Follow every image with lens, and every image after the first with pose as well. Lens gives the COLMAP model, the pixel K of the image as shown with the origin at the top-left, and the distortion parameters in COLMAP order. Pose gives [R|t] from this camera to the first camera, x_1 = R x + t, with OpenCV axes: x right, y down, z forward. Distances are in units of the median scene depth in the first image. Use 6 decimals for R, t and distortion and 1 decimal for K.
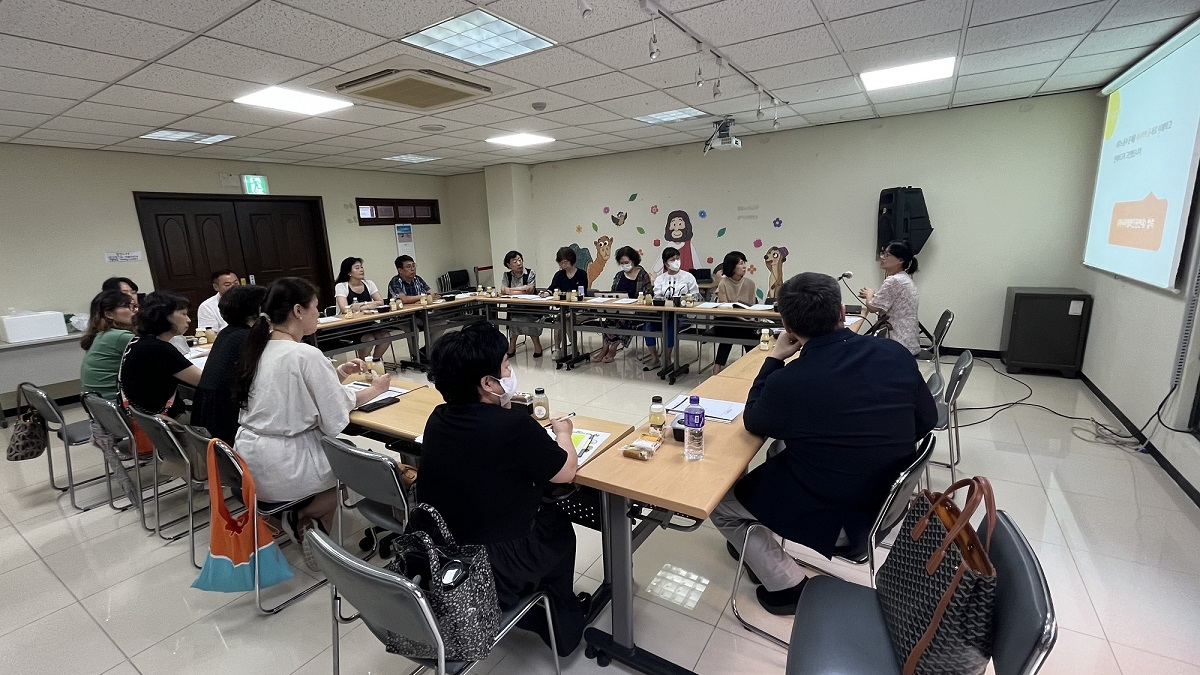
lens RADIAL K [[506.8, 0, 600.0], [0, 506.8, 337.5], [0, 0, 1]] dist [-0.002718, -0.000311]
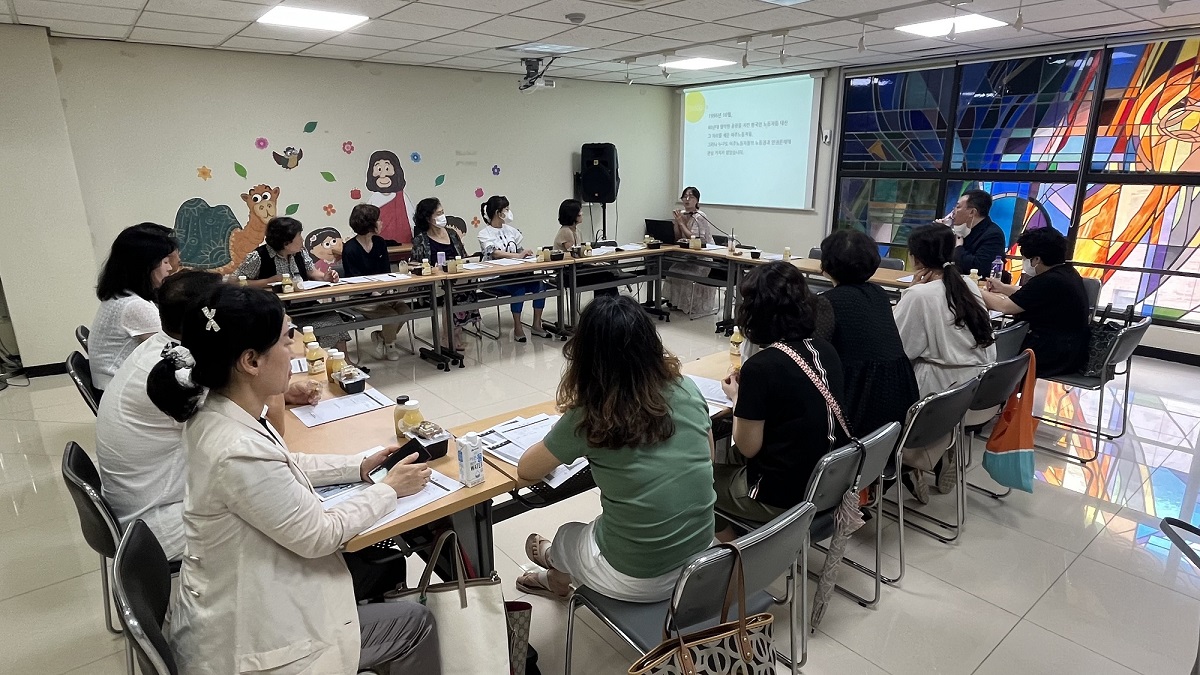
lens RADIAL K [[651.2, 0, 589.3], [0, 651.2, 340.7], [0, 0, 1]] dist [-0.003966, -0.000438]
pose [[0.332464, -0.215108, 0.918257, -0.749121], [0.191615, 0.968741, 0.157559, -0.074751], [-0.923446, 0.123569, 0.363289, 0.425517]]
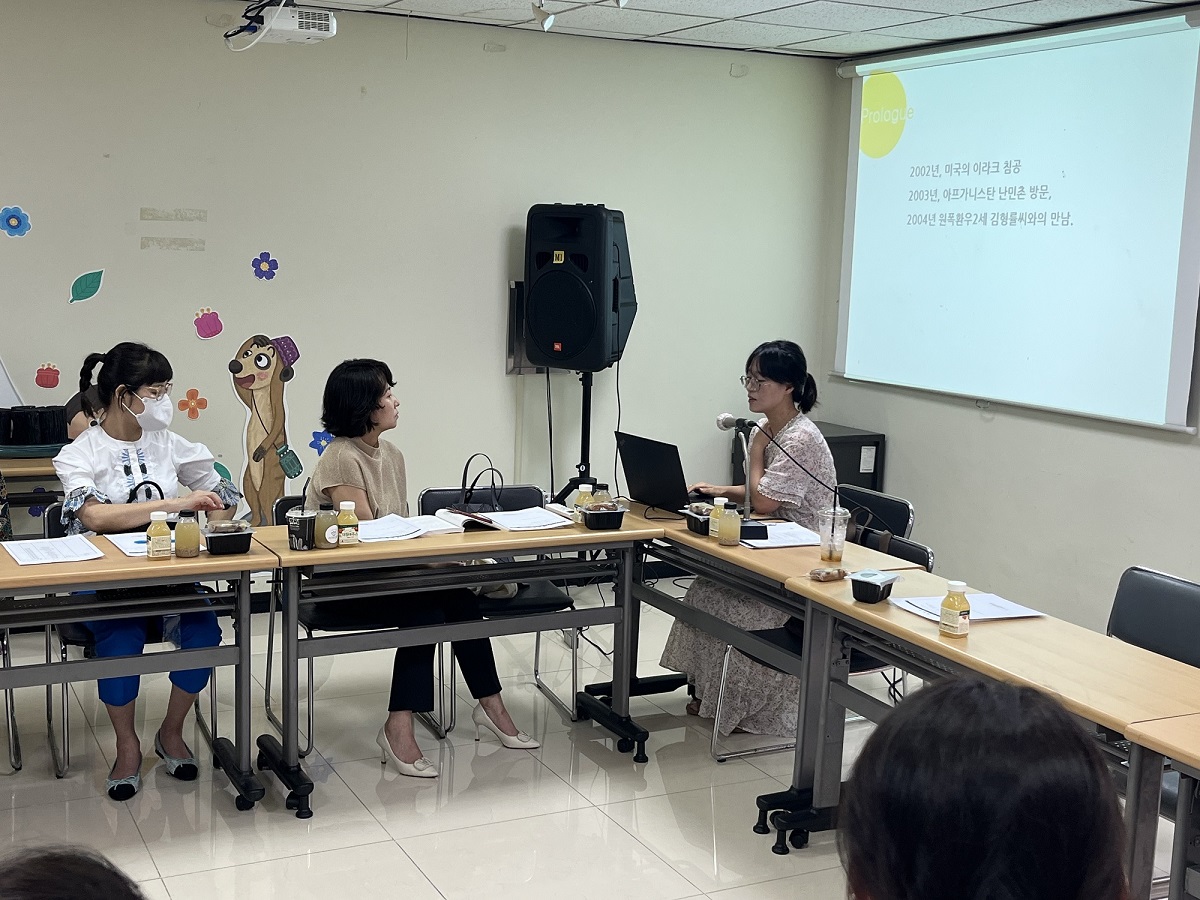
lens RADIAL K [[1455.6, 0, 600.0], [0, 1455.6, 450.0], [0, 0, 1]] dist [0.027150, 0.006247]
pose [[0.509653, -0.065847, 0.857856, -0.370801], [0.128150, 0.991755, -0.000009, -0.073168], [-0.850783, 0.109939, 0.513890, 0.309969]]
